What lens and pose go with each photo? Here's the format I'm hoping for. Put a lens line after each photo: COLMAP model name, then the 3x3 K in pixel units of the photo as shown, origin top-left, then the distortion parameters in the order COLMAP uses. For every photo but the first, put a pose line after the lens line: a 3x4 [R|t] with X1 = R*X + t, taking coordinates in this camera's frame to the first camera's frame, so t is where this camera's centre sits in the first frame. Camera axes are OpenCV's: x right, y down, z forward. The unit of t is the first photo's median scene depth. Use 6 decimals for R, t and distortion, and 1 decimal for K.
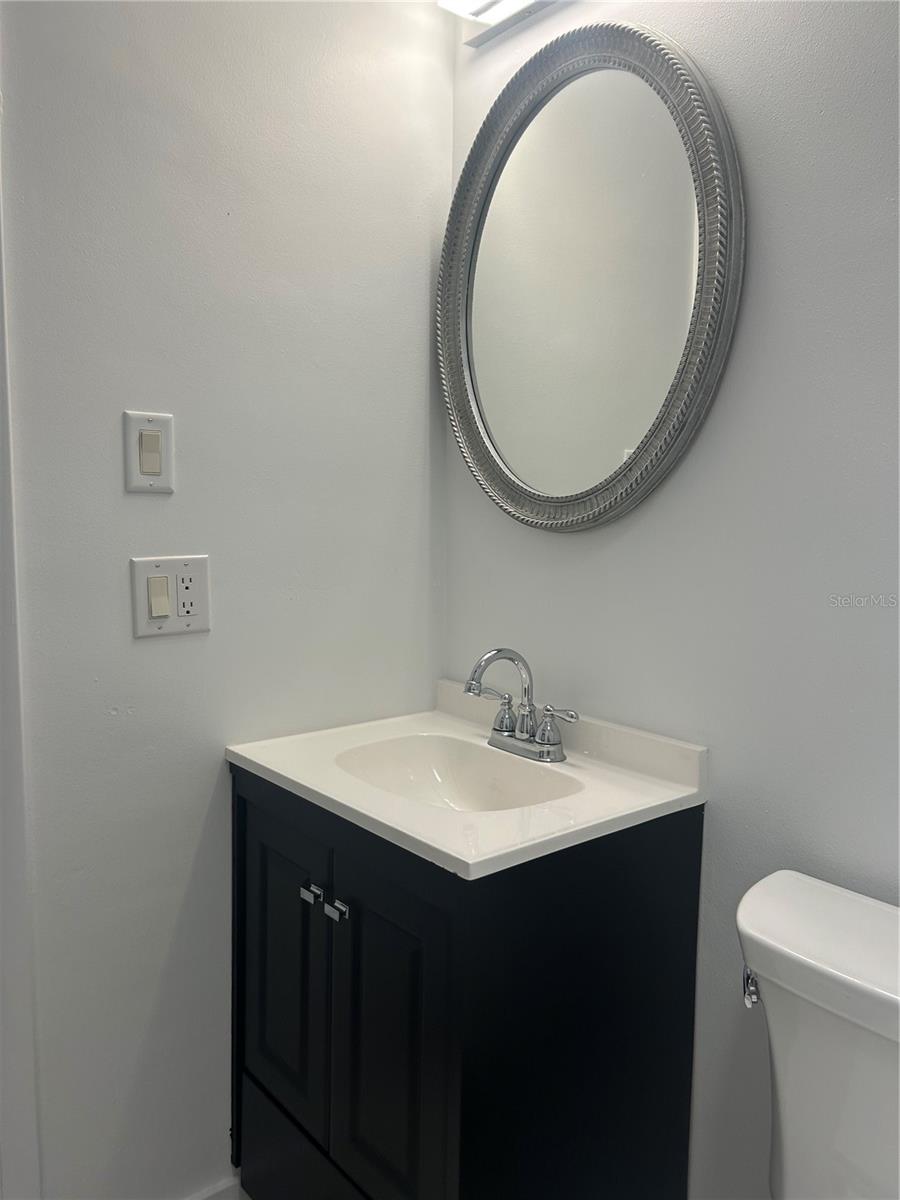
lens RADIAL K [[905.4, 0, 450.0], [0, 905.4, 600.0], [0, 0, 1]] dist [0.049449, -0.040928]
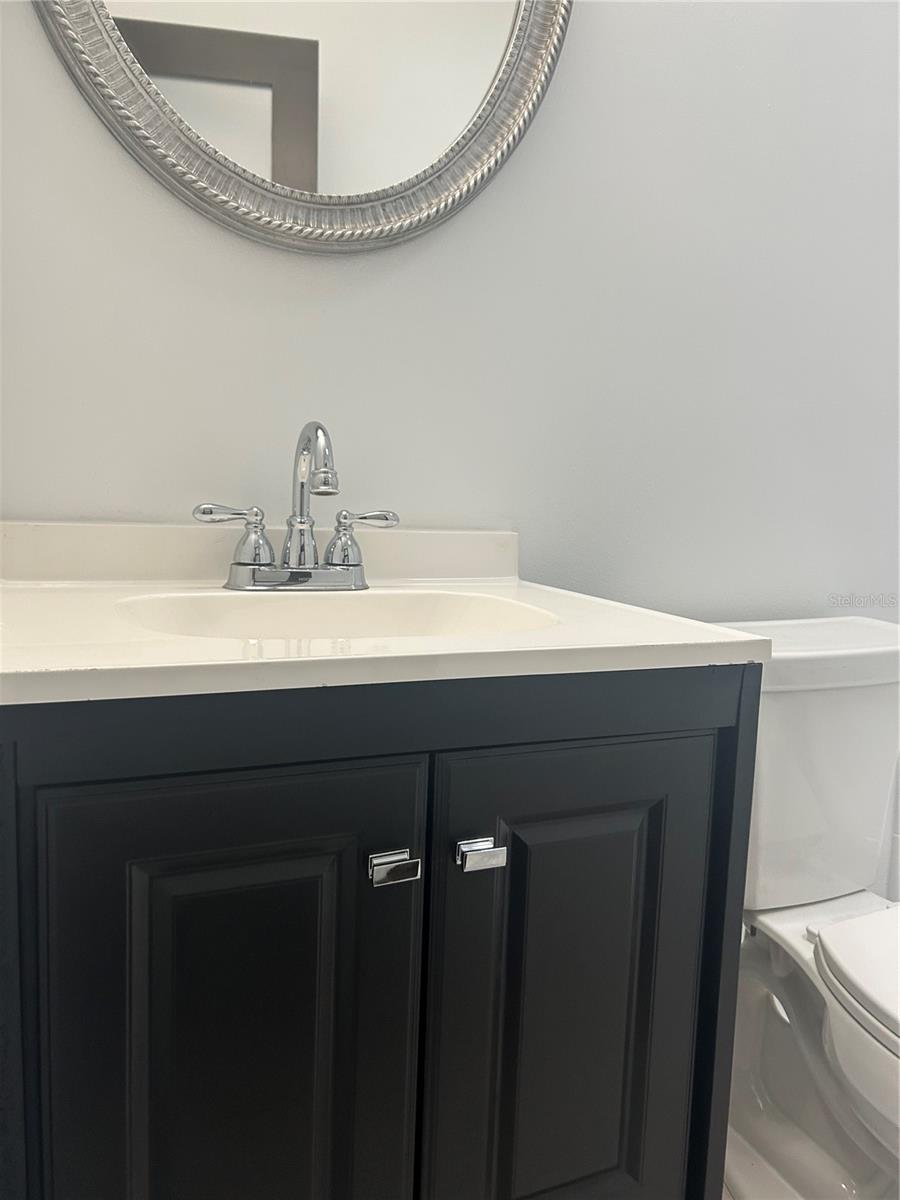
lens RADIAL K [[905.4, 0, 450.0], [0, 905.4, 600.0], [0, 0, 1]] dist [0.049449, -0.040928]
pose [[0.245481, -0.122135, 0.961677, -0.551073], [0.080924, 0.991151, 0.105221, 0.121600], [-0.966018, 0.051993, 0.253192, 0.779799]]
